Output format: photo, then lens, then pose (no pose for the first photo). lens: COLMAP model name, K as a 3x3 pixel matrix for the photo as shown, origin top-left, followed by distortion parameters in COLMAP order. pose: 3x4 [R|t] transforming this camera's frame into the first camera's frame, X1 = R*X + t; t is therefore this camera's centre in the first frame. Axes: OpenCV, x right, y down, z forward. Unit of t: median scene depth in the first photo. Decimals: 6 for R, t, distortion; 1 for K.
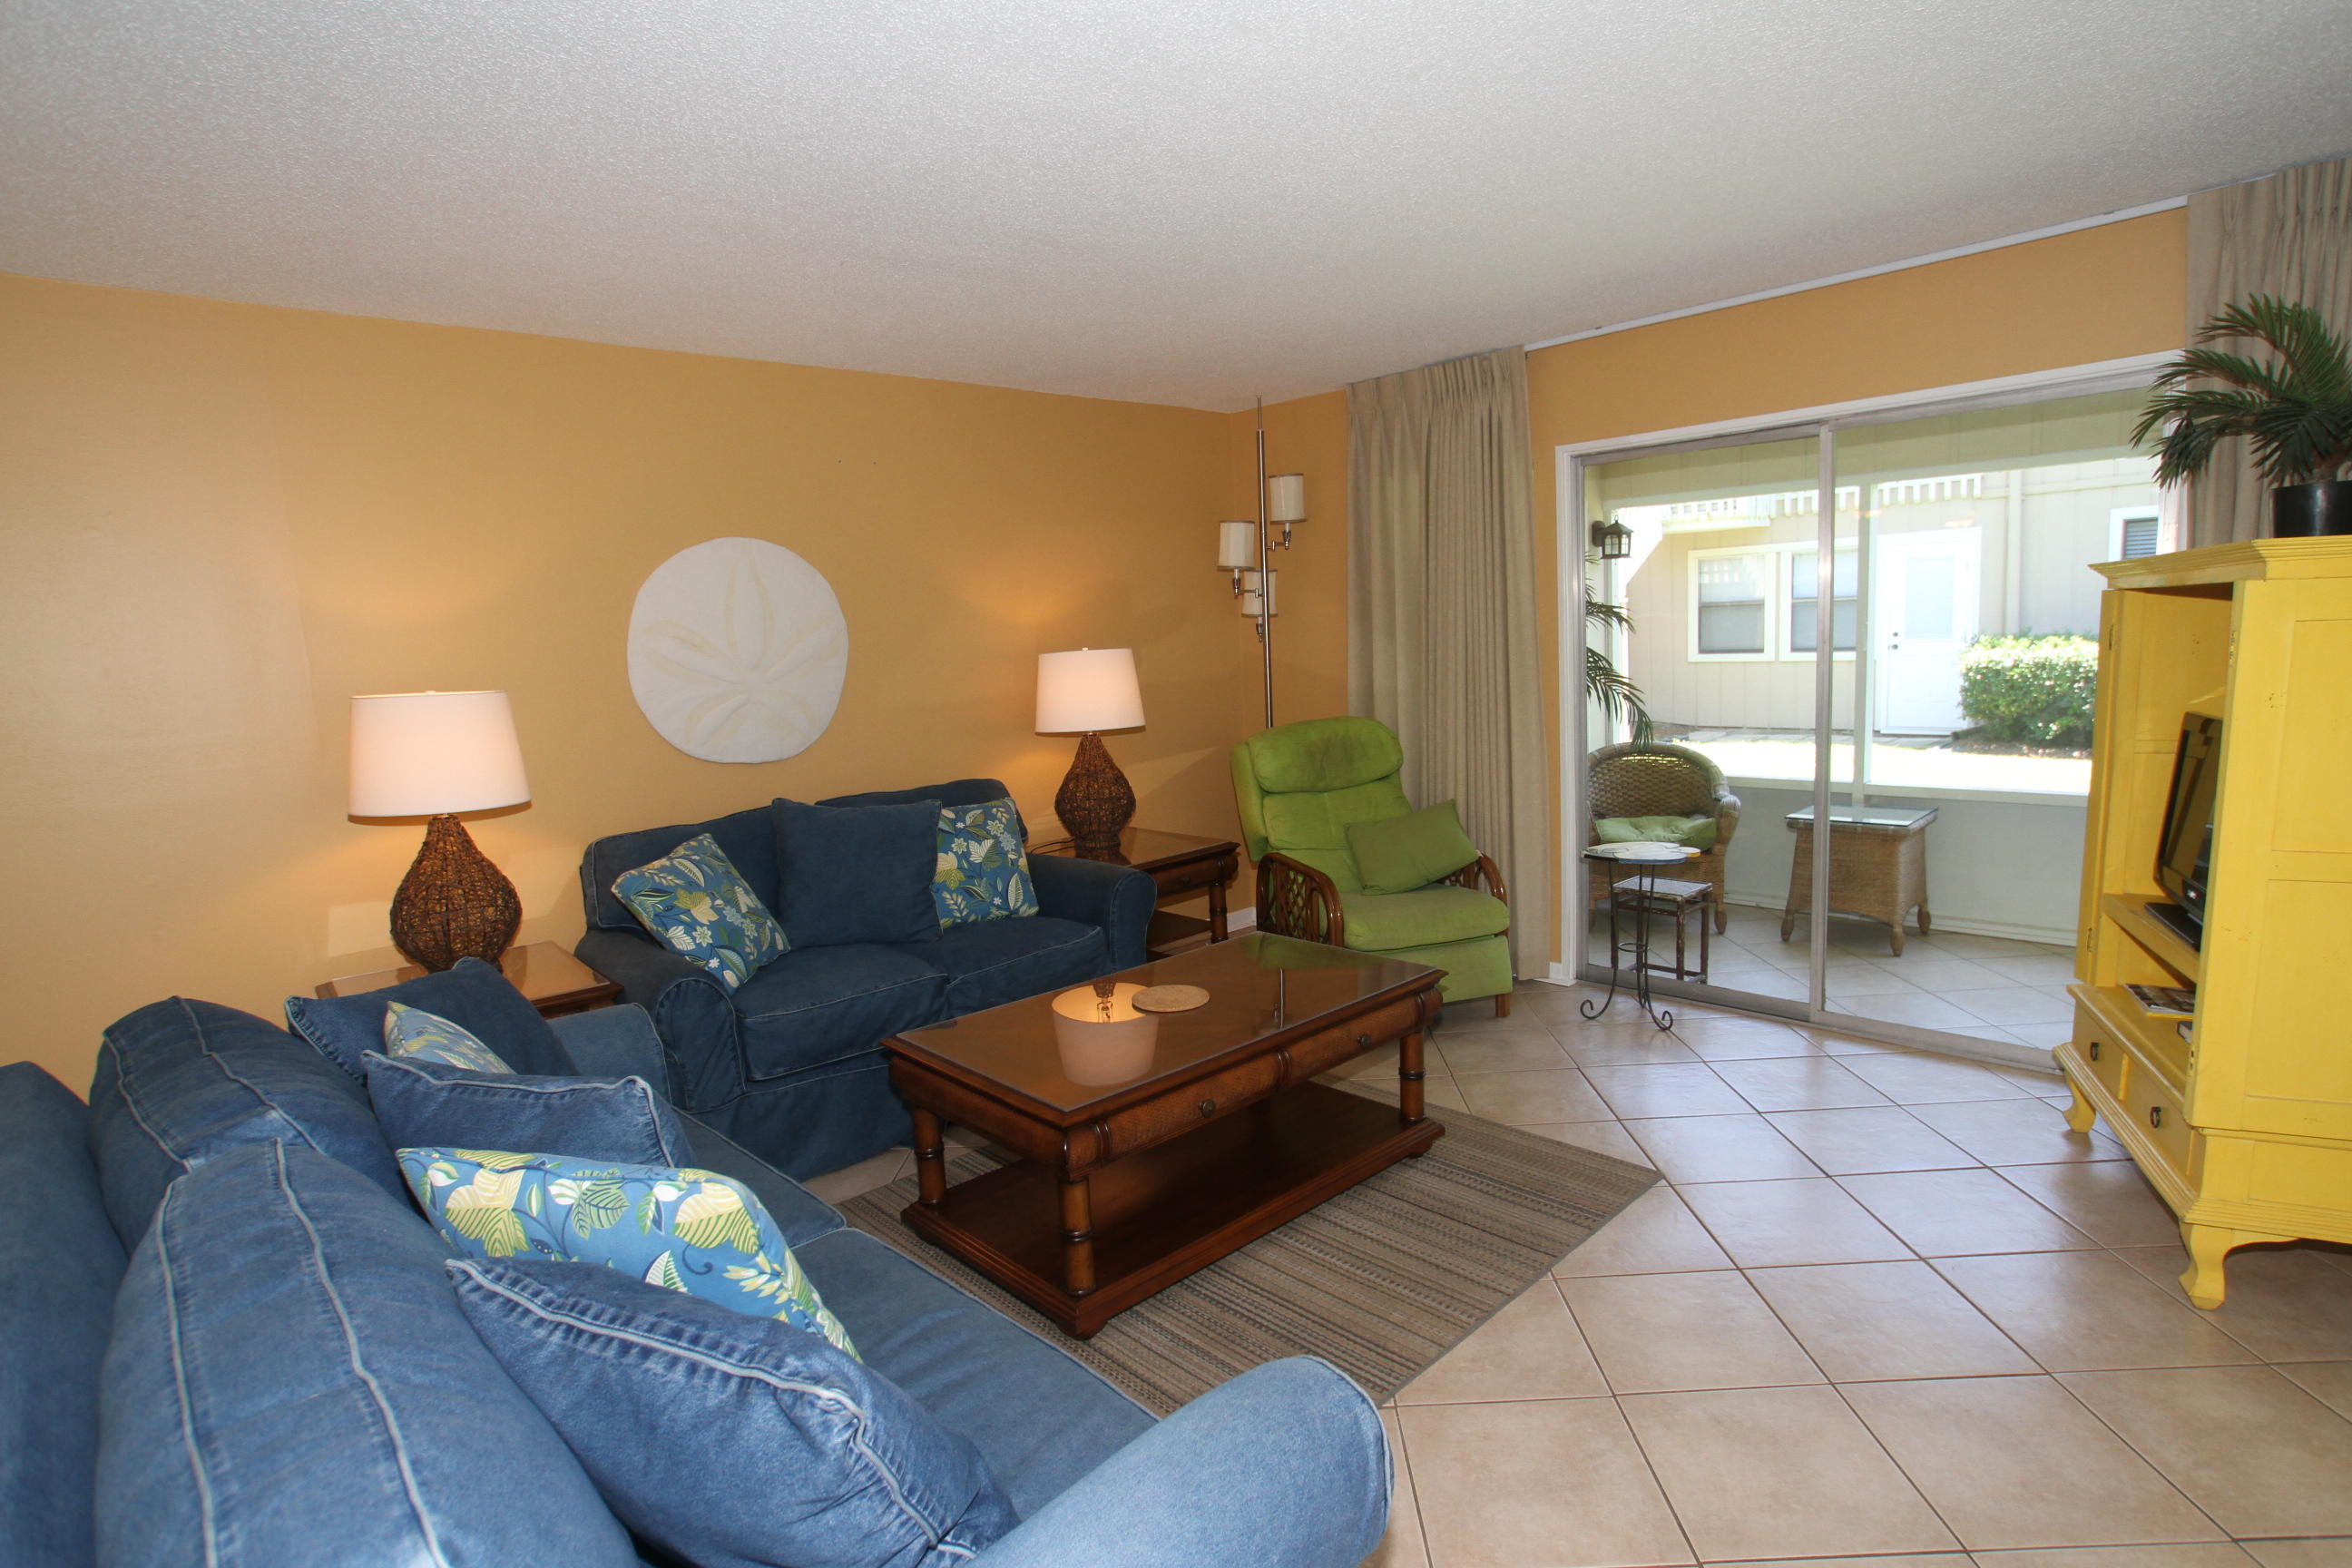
lens RADIAL K [[1159.2, 0, 1176.0], [0, 1159.2, 784.0], [0, 0, 1]] dist [-0.066931, 0.029121]
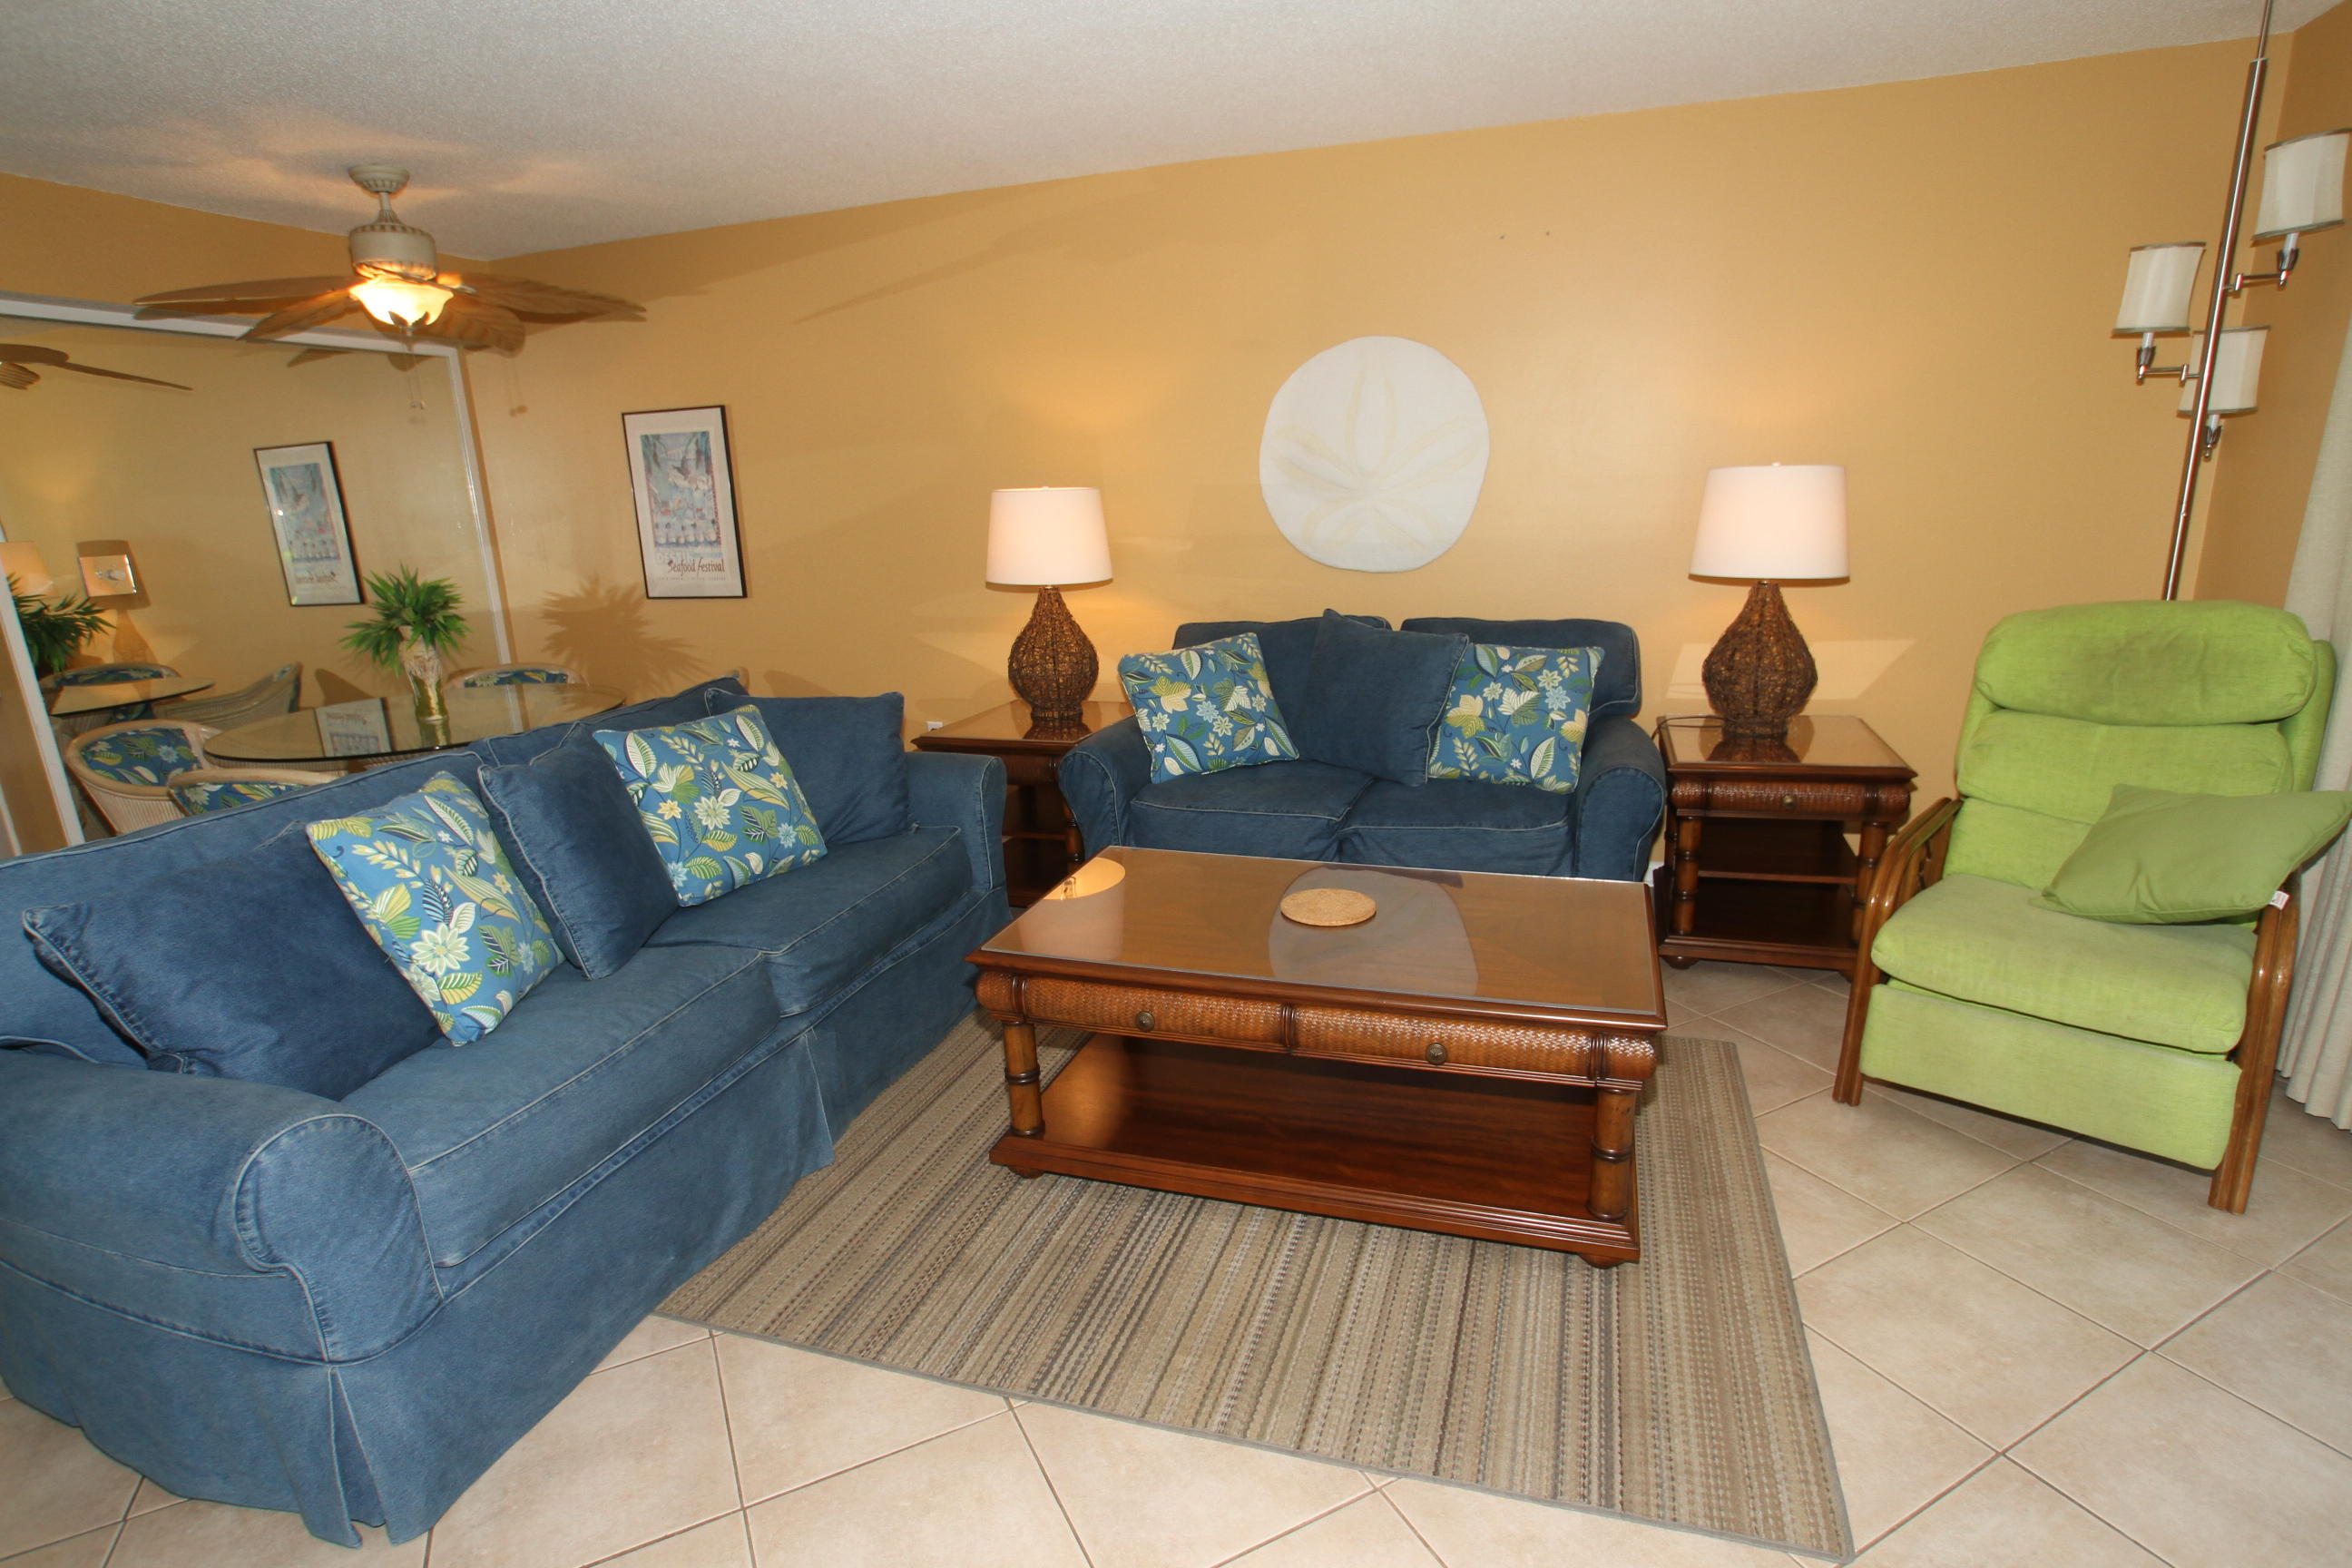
lens RADIAL K [[1159.2, 0, 1176.0], [0, 1159.2, 784.0], [0, 0, 1]] dist [-0.066931, 0.029121]
pose [[0.497721, 0.261738, -0.826902, 0.438616], [-0.095149, 0.964103, 0.247896, -0.073635], [0.862102, -0.044704, 0.504758, 0.351088]]
